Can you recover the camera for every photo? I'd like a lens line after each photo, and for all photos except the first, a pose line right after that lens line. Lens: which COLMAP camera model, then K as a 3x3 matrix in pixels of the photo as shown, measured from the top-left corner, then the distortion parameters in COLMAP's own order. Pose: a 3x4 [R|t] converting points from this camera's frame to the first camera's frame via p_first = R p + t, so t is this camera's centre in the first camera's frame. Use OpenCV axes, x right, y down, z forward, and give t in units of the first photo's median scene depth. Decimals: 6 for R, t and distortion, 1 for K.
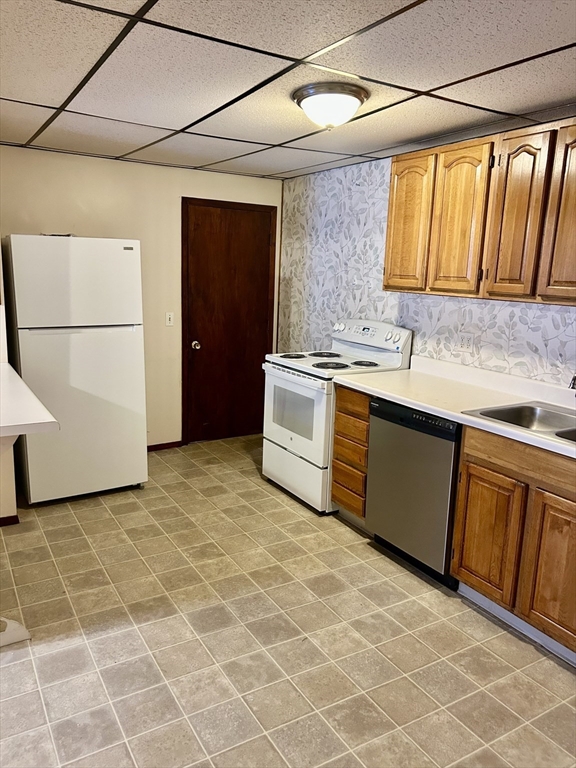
lens RADIAL K [[575.3, 0, 288.0], [0, 575.3, 384.0], [0, 0, 1]] dist [0.011668, 0.004831]
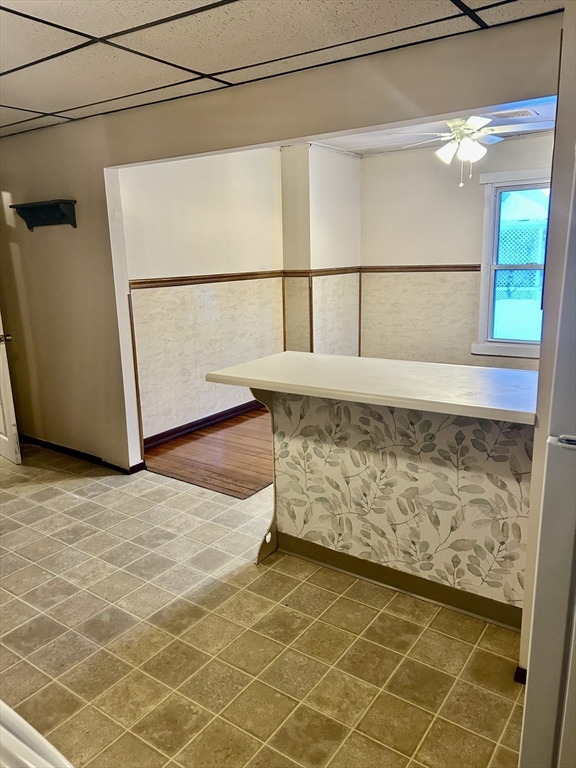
lens RADIAL K [[575.3, 0, 288.0], [0, 575.3, 384.0], [0, 0, 1]] dist [0.011668, 0.004831]
pose [[-0.909864, 0.079159, -0.407285, -0.041421], [-0.089840, 0.920755, 0.379656, -0.281840], [0.405063, 0.382026, -0.830650, 1.480415]]
